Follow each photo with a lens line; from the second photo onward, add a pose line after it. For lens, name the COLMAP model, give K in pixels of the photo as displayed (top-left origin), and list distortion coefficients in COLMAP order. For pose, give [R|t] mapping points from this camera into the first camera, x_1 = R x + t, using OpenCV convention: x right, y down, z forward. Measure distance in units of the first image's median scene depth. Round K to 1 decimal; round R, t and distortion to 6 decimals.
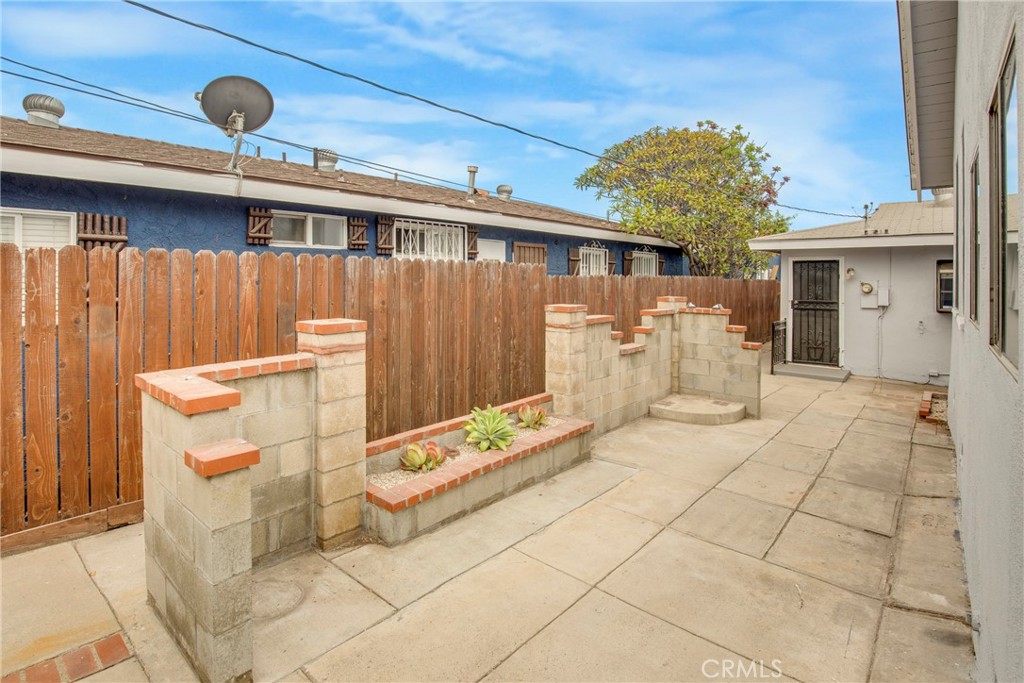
lens RADIAL K [[489.1, 0, 506.2], [0, 489.1, 274.5], [0, 0, 1]] dist [-0.029497, 0.006492]
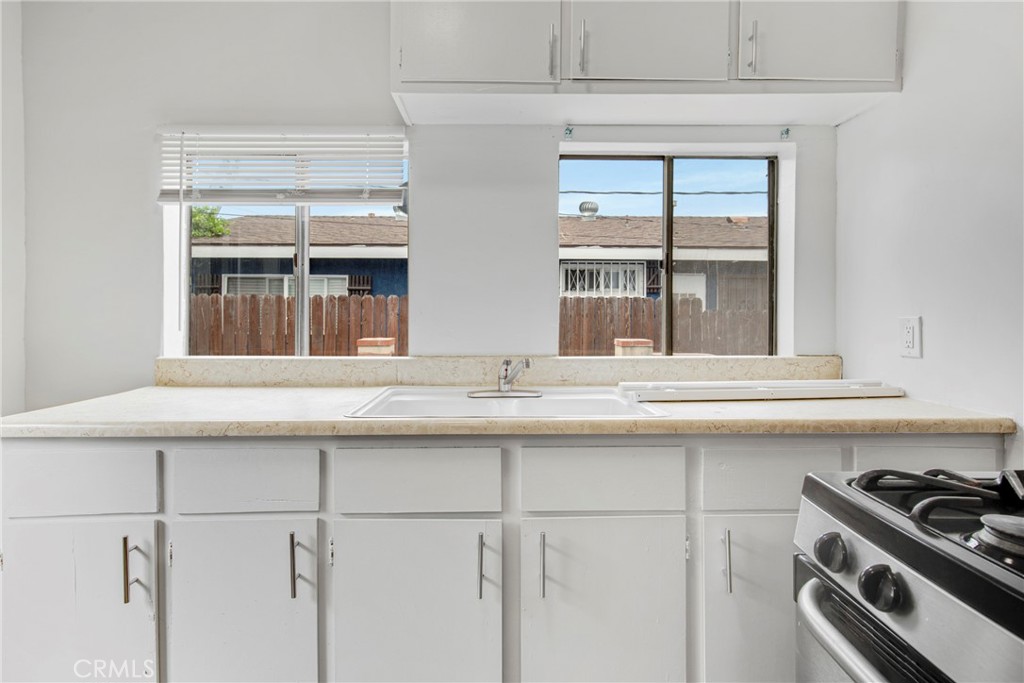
lens RADIAL K [[489.1, 0, 503.7], [0, 489.1, 309.1], [0, 0, 1]] dist [-0.029497, 0.006492]
pose [[0.673916, -0.004608, -0.738794, 0.781043], [-0.000276, 0.999979, -0.006488, 0.008629], [0.738808, 0.004576, 0.673901, 0.175452]]
